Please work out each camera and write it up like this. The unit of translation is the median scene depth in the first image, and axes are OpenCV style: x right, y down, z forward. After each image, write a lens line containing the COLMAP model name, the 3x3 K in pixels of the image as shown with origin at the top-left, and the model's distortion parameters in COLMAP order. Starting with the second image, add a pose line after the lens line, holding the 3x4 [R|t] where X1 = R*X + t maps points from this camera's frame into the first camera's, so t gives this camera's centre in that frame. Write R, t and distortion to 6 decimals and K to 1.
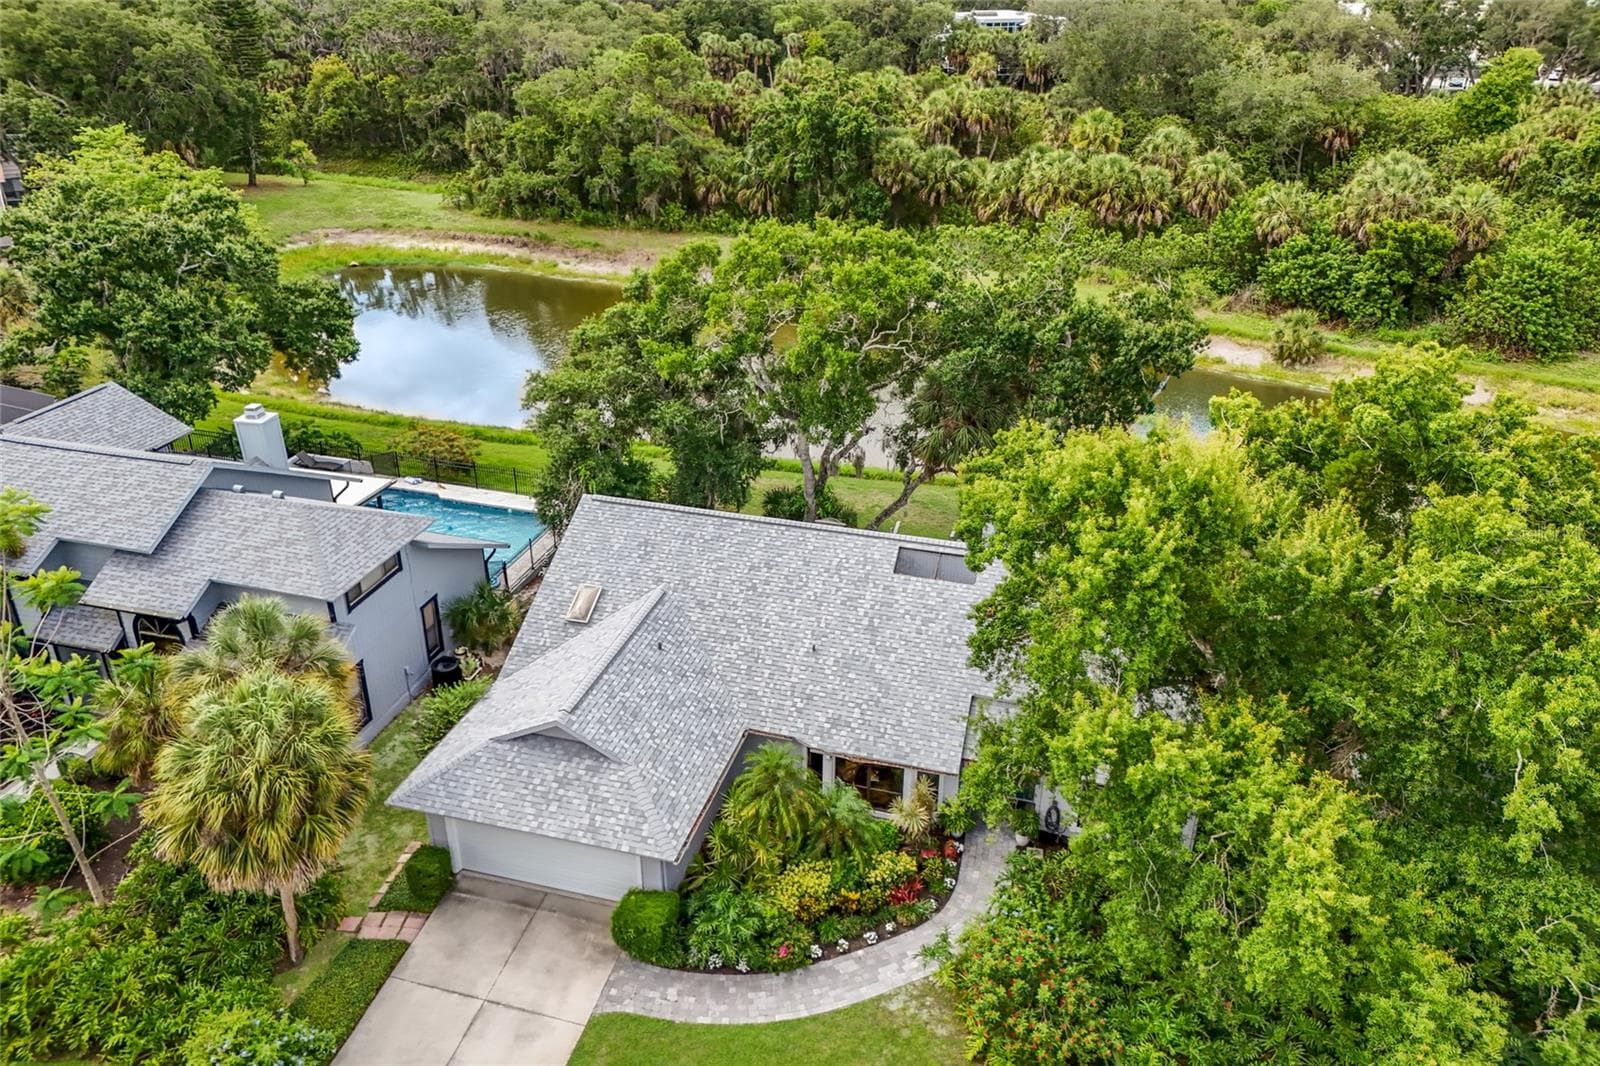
lens RADIAL K [[1172.4, 0, 805.0], [0, 1172.4, 534.5], [0, 0, 1]] dist [0.073441, -0.065908]
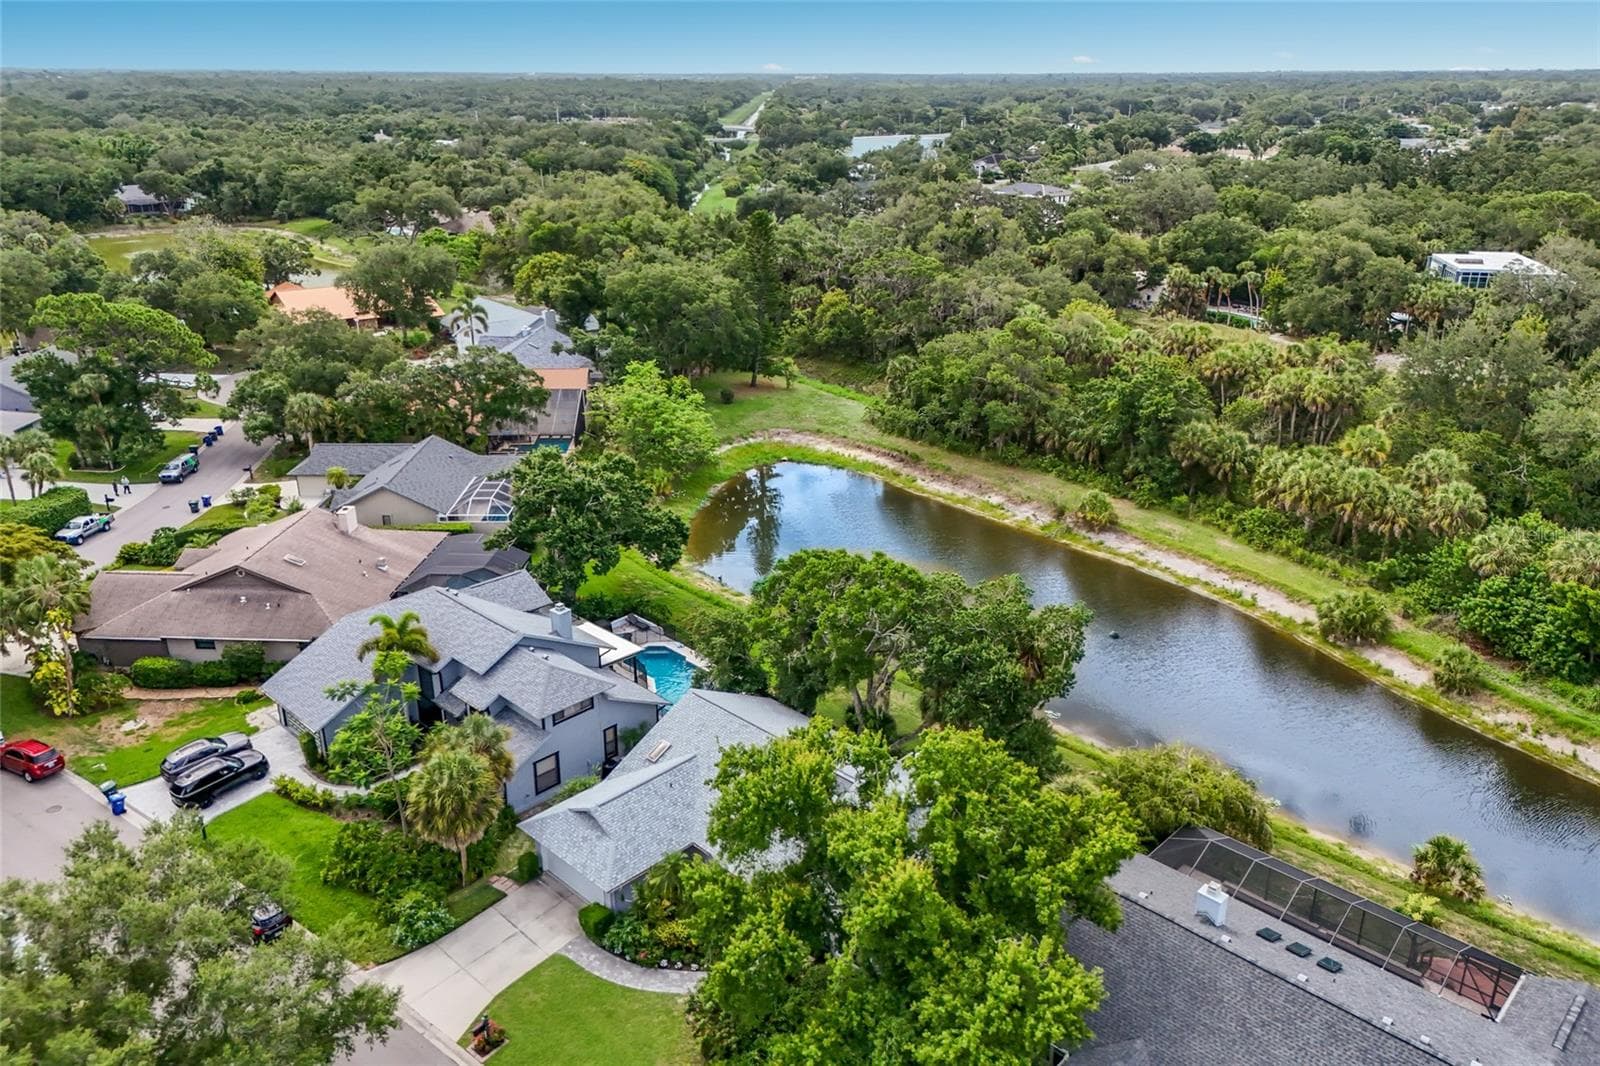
lens RADIAL K [[1172.4, 0, 799.7], [0, 1172.4, 529.1], [0, 0, 1]] dist [0.073441, -0.065908]
pose [[0.875288, 0.167669, -0.453606, 0.592541], [-0.212912, 0.975783, -0.050155, -0.177744], [0.434211, 0.140478, 0.889790, -0.443921]]
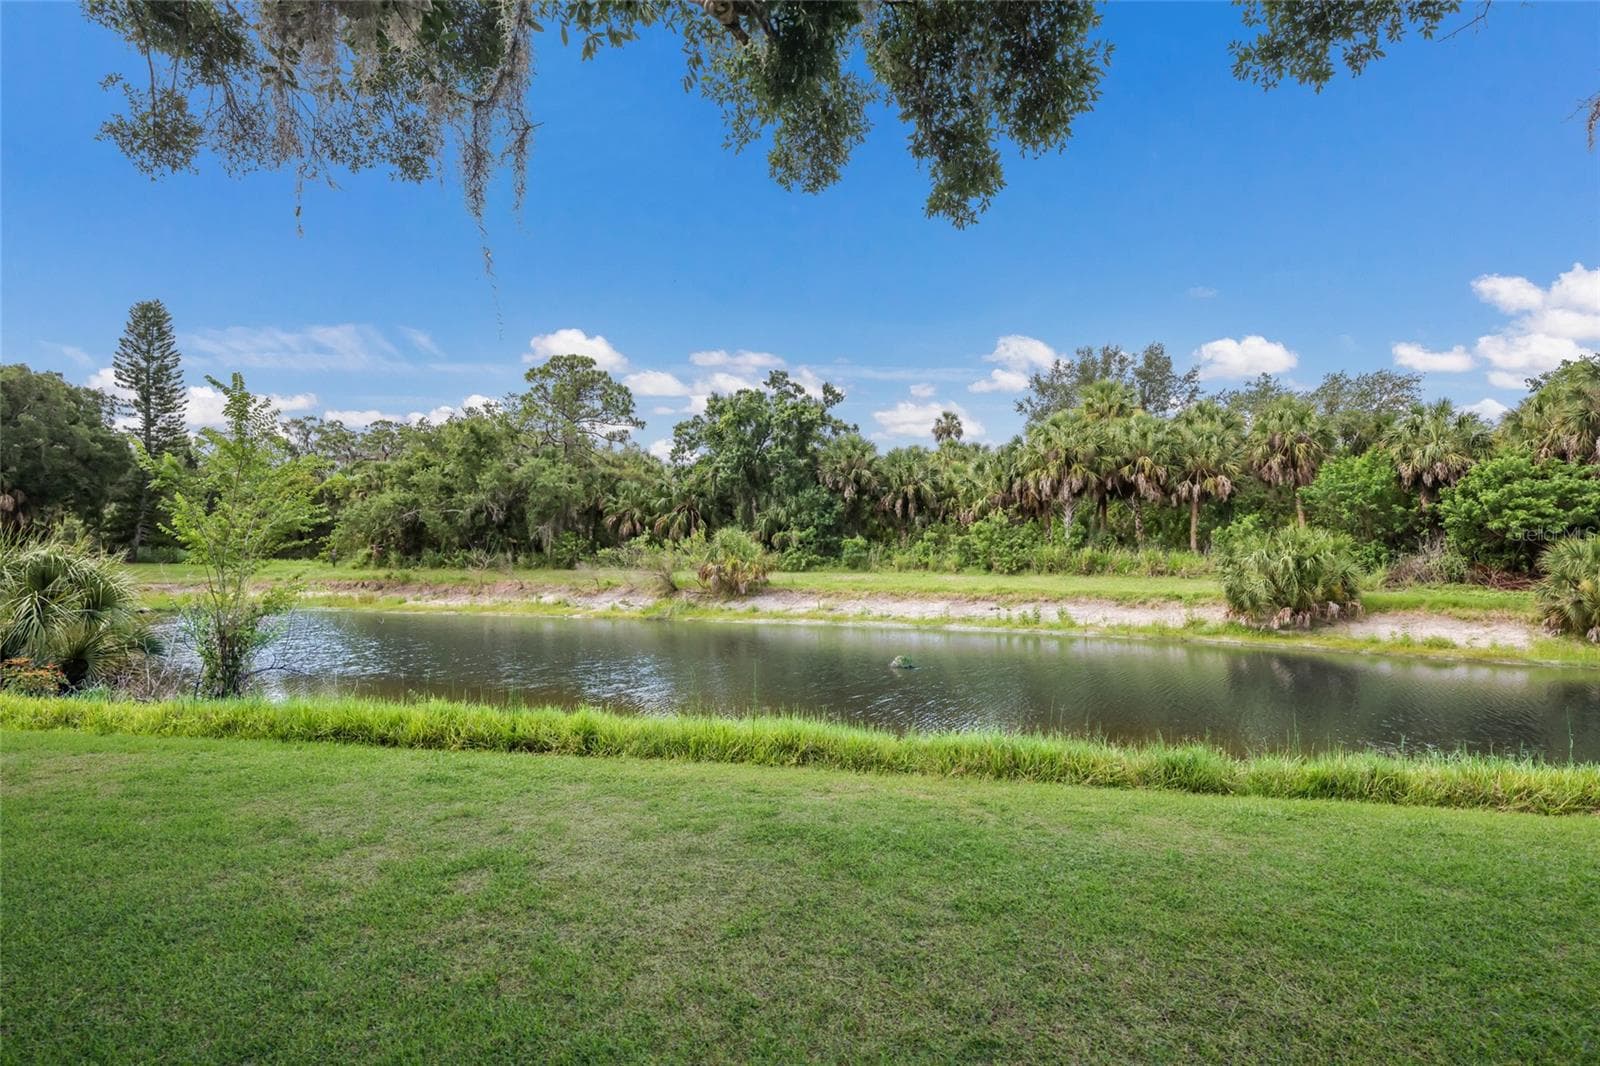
lens RADIAL K [[869.9, 0, 806.5], [0, 869.9, 537.0], [0, 0, 1]] dist [0.000341, -0.000846]
pose [[0.999835, -0.013310, -0.012328, 0.115508], [0.006224, 0.889953, -0.456009, -0.021592], [0.017041, 0.455858, 0.889890, 1.055891]]
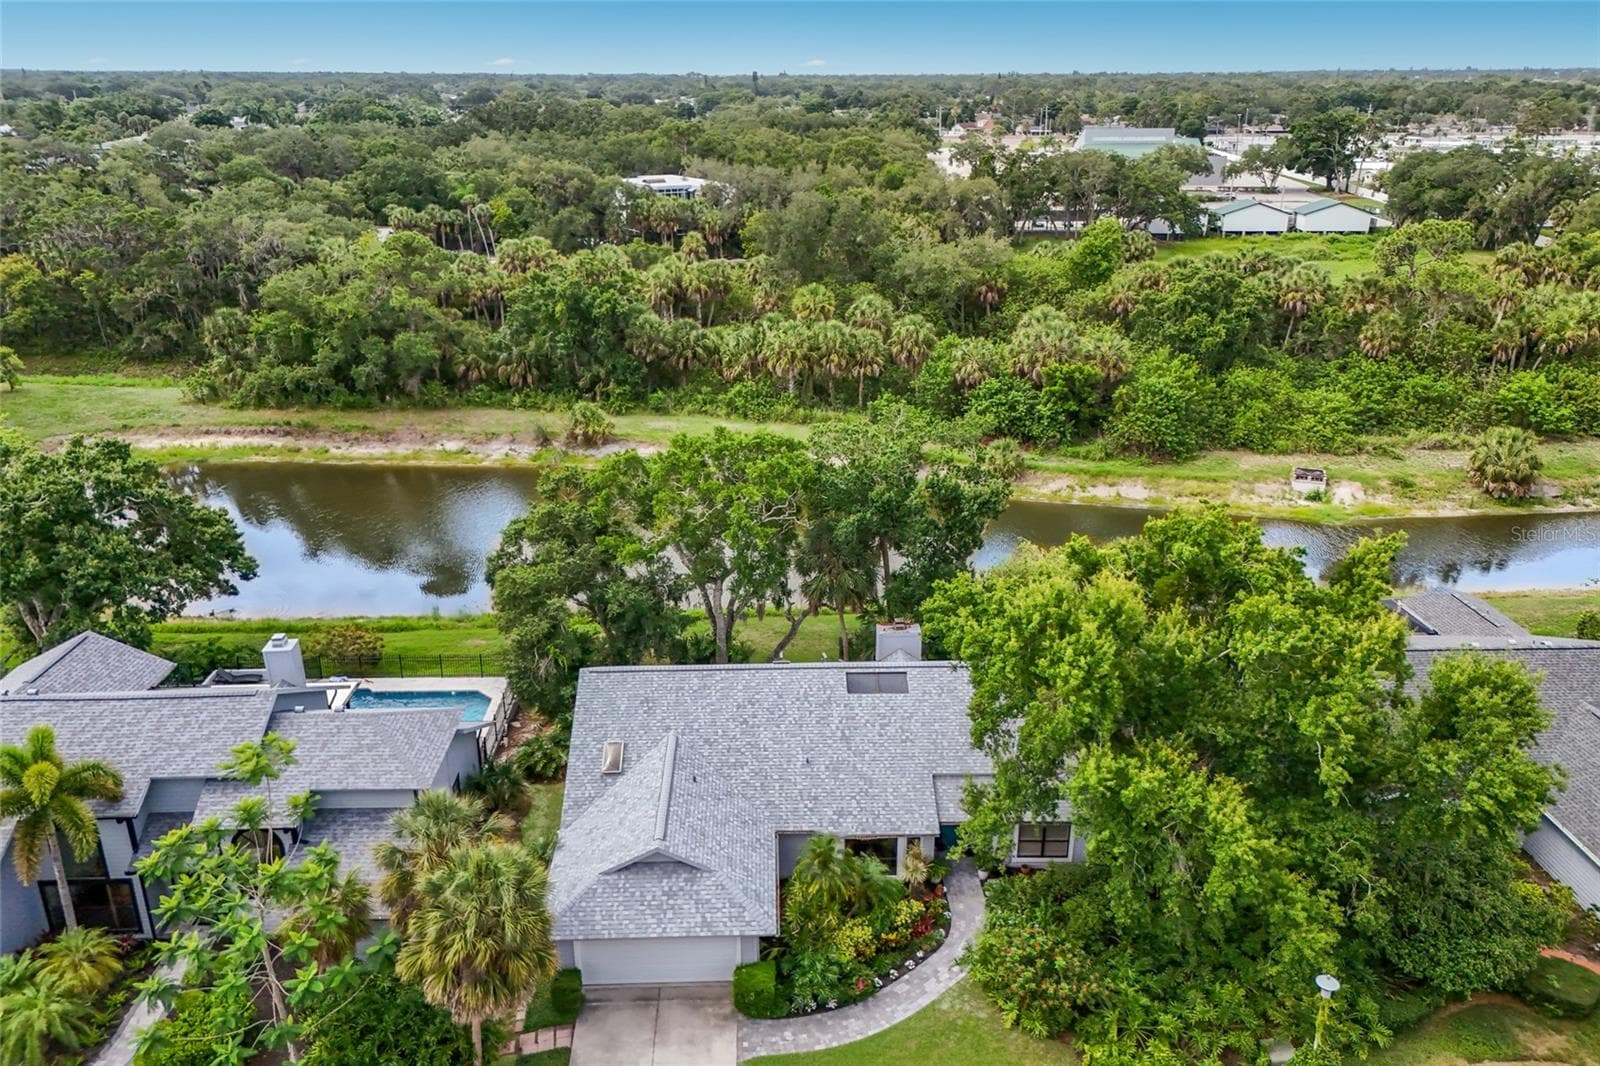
lens RADIAL K [[1172.4, 0, 804.6], [0, 1172.4, 532.4], [0, 0, 1]] dist [0.073441, -0.065908]
pose [[0.952747, -0.113724, 0.281673, -0.242908], [0.140992, 0.986898, -0.078443, -0.037689], [-0.269062, 0.114450, 0.956298, -0.205250]]
